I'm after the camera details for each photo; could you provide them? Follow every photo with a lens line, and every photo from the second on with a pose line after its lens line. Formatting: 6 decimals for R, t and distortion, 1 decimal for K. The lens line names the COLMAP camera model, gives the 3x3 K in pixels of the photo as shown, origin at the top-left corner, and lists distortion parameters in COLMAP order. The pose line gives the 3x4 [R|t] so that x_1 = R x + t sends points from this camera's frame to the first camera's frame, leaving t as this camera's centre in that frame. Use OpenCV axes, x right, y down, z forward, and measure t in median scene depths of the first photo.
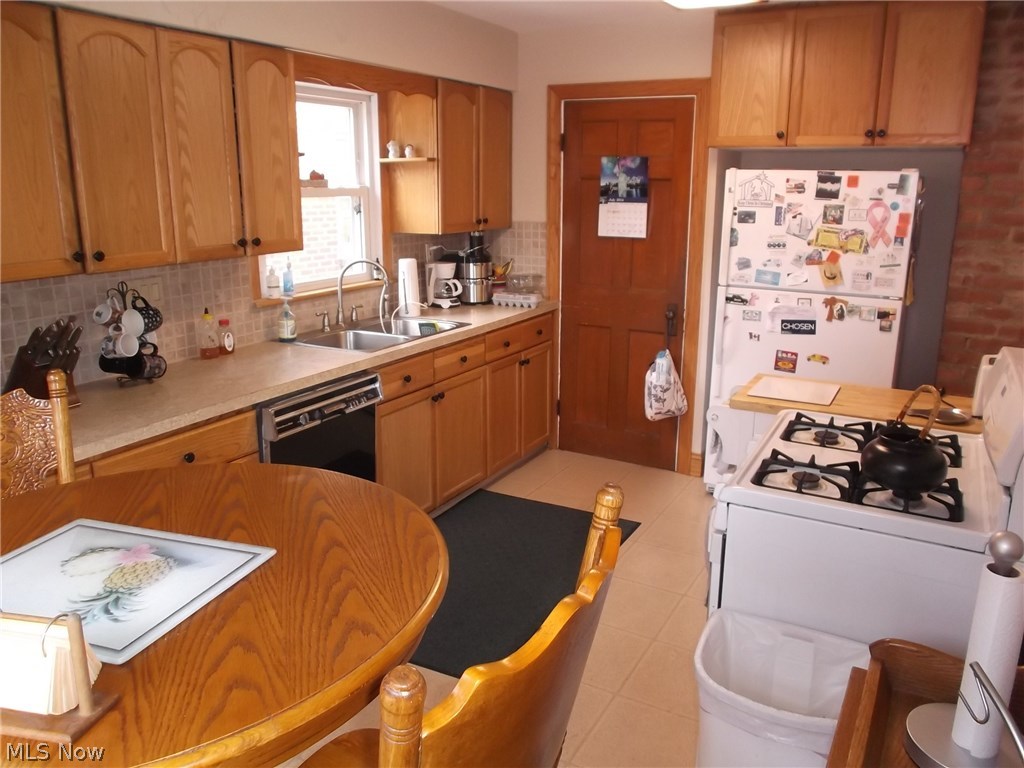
lens RADIAL K [[810.5, 0, 512.0], [0, 810.5, 384.0], [0, 0, 1]] dist [-0.019219, 0.030573]
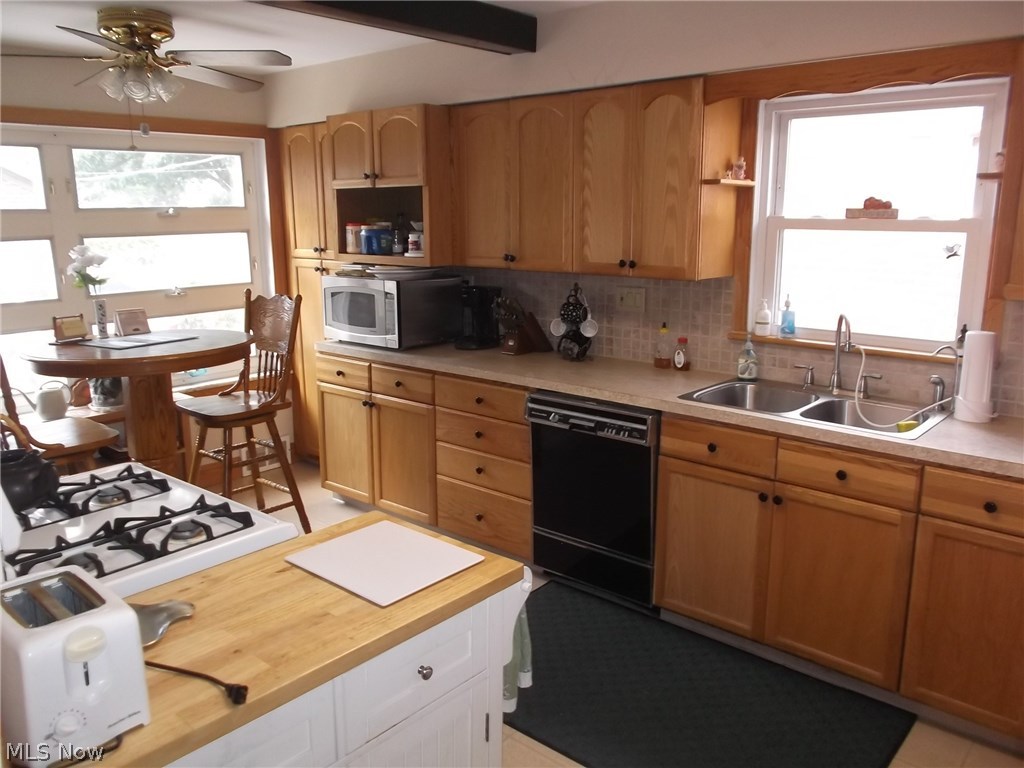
lens RADIAL K [[810.5, 0, 512.0], [0, 810.5, 384.0], [0, 0, 1]] dist [-0.019219, 0.030573]
pose [[-0.219725, 0.202207, -0.954376, 0.778633], [-0.240963, 0.936723, 0.253943, -0.256885], [0.945335, 0.285766, -0.157097, 1.039236]]
